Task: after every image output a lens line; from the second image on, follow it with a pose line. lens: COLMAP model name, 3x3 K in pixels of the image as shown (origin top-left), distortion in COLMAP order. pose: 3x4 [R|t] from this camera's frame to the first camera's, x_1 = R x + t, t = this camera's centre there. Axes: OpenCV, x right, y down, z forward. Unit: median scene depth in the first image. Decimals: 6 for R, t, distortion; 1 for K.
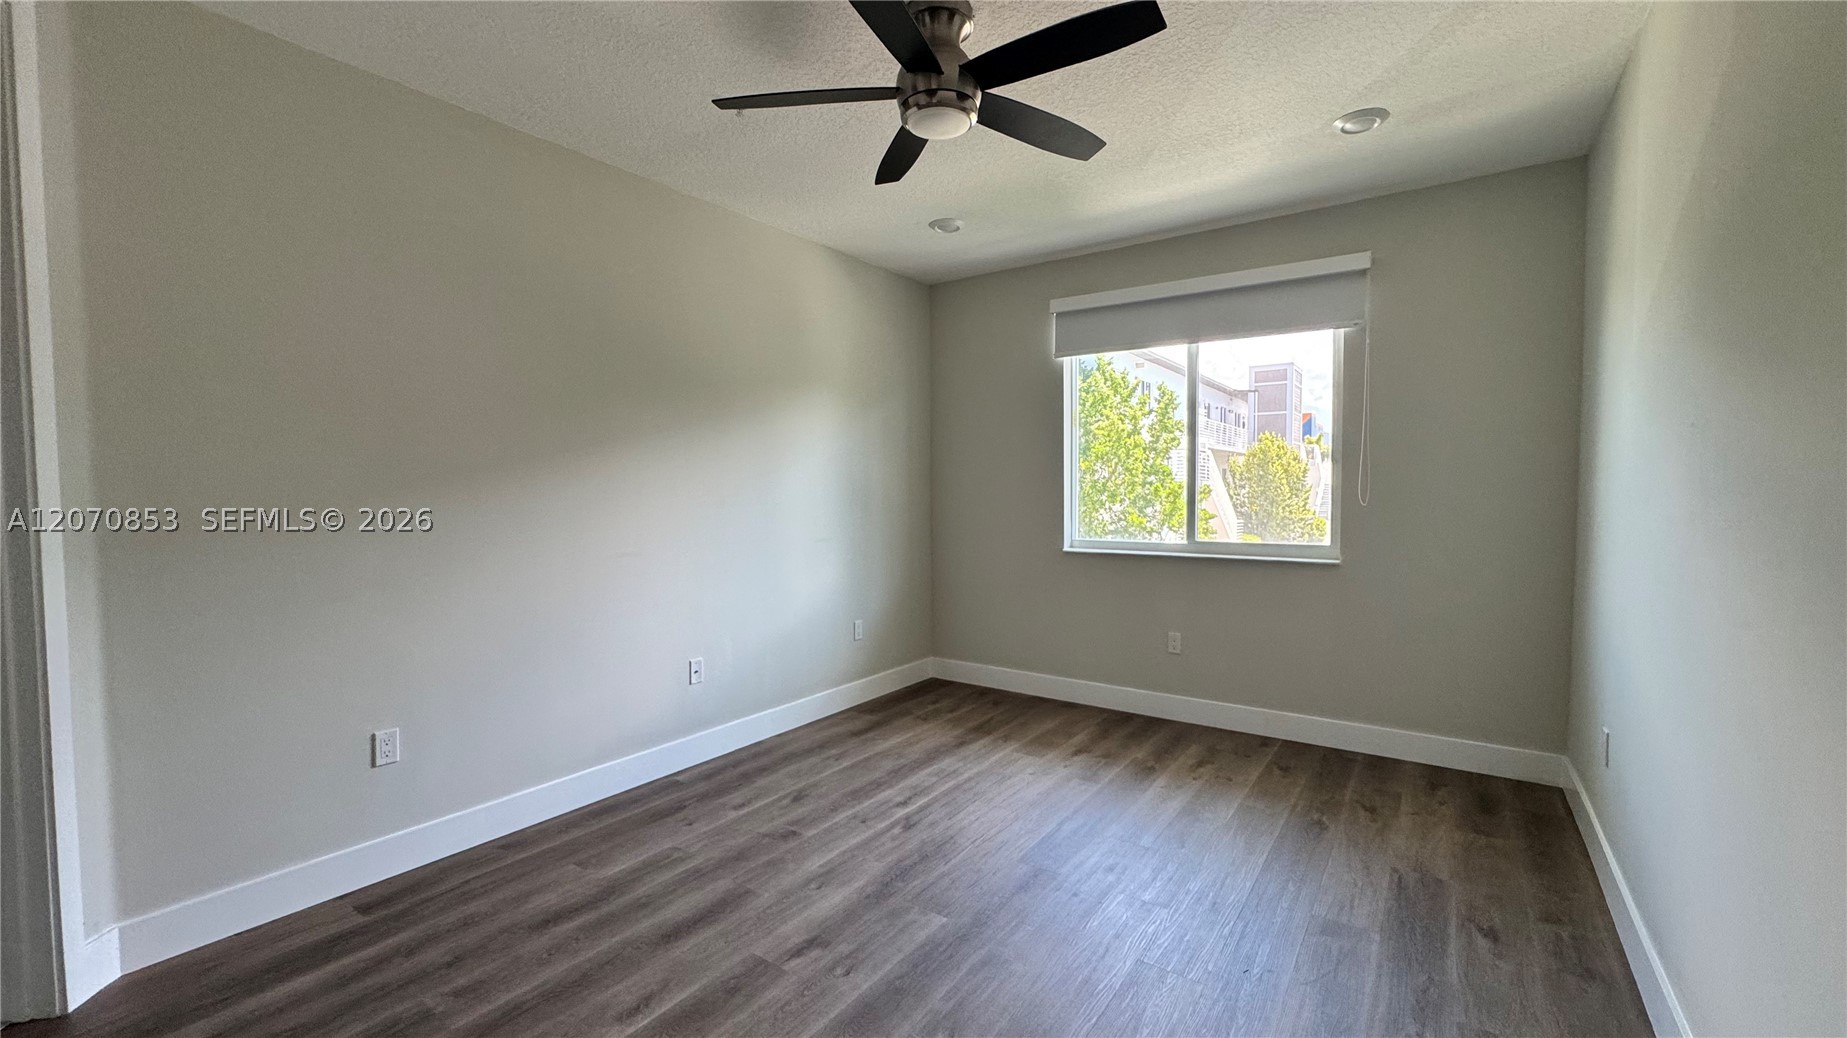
lens RADIAL K [[728.0, 0, 934.2], [0, 728.0, 522.1], [0, 0, 1]] dist [-0.001417, 0.000997]
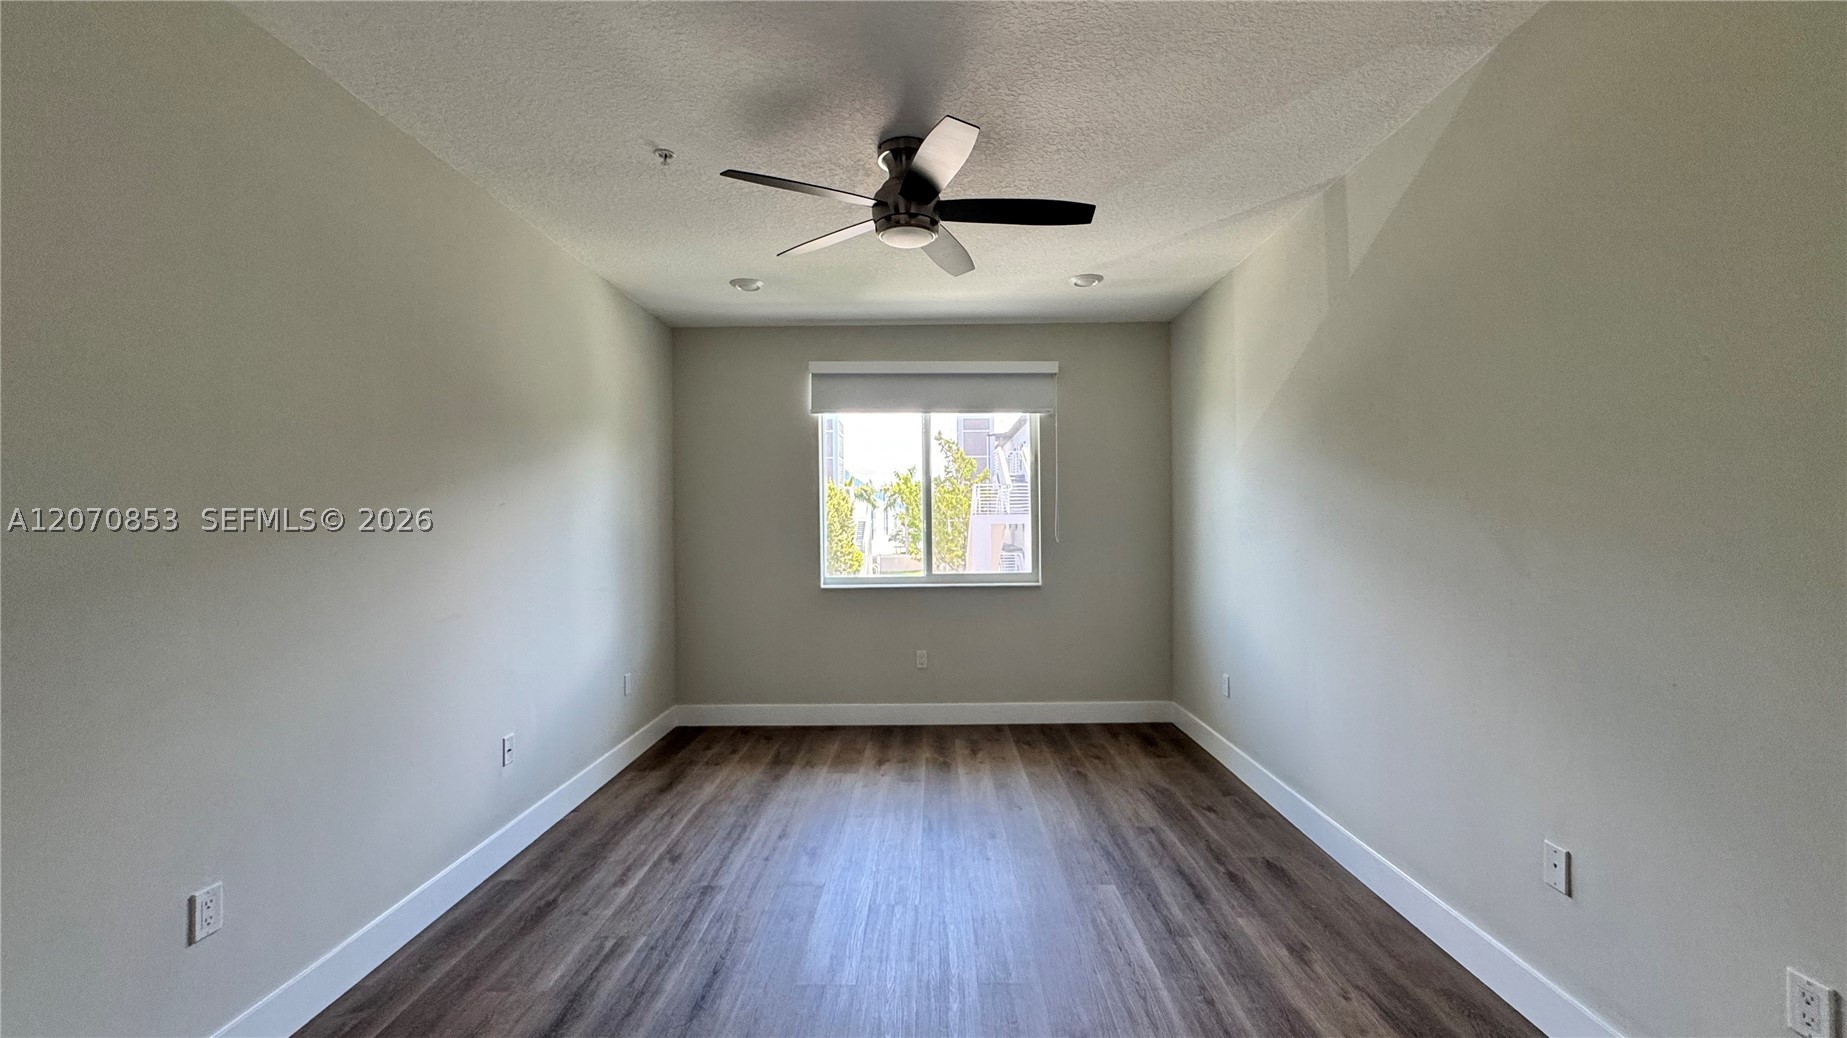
lens RADIAL K [[728.0, 0, 921.4], [0, 728.0, 523.2], [0, 0, 1]] dist [-0.001417, 0.000997]
pose [[0.825879, -0.004794, 0.563827, -0.441023], [0.032231, 0.998730, -0.038719, -0.014630], [-0.562925, 0.050150, 0.824985, 0.002816]]
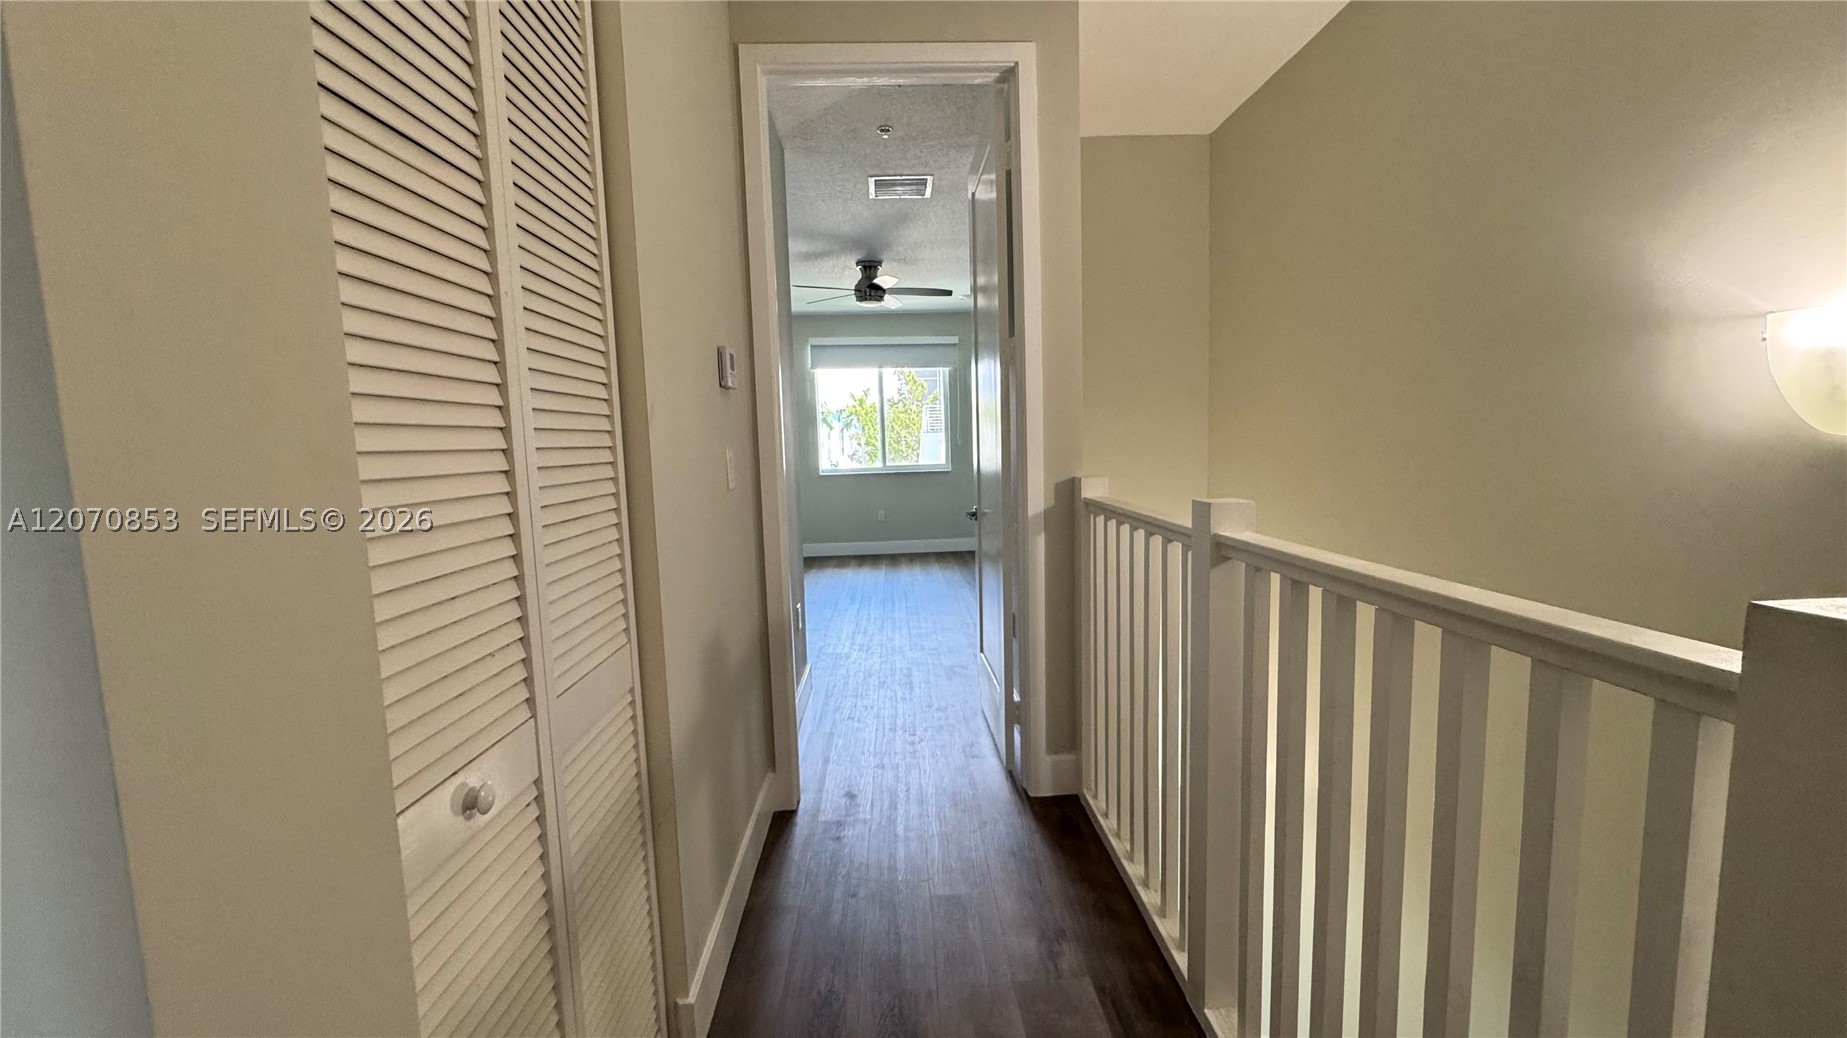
lens RADIAL K [[728.0, 0, 915.4], [0, 728.0, 523.3], [0, 0, 1]] dist [-0.001417, 0.000997]
pose [[0.794709, -0.086298, 0.600825, -1.041827], [0.053445, 0.995946, 0.072360, 0.056986], [-0.604634, -0.025394, 0.796099, -0.859928]]
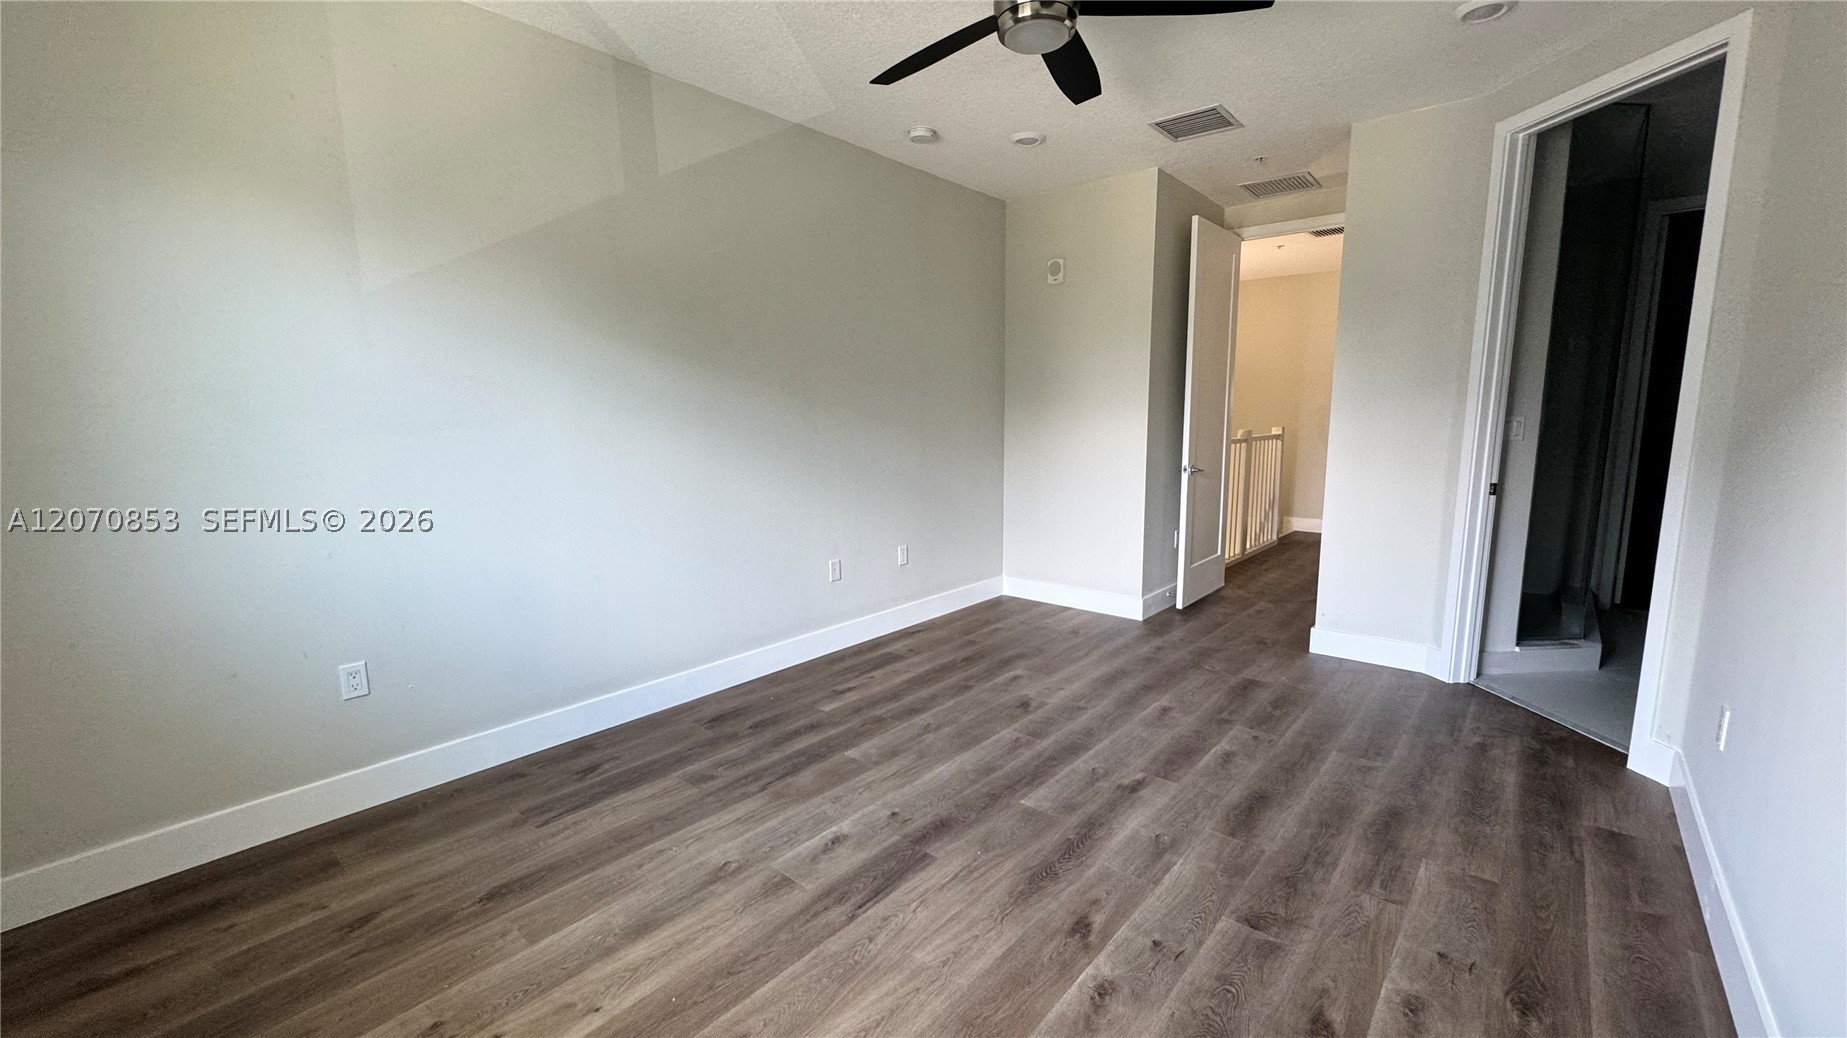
lens RADIAL K [[728.0, 0, 932.0], [0, 728.0, 523.5], [0, 0, 1]] dist [-0.001417, 0.000997]
pose [[-0.995670, -0.003991, 0.092869, 0.035375], [0.014571, 0.980027, 0.198328, -0.064575], [-0.091805, 0.198823, -0.975726, 1.394243]]
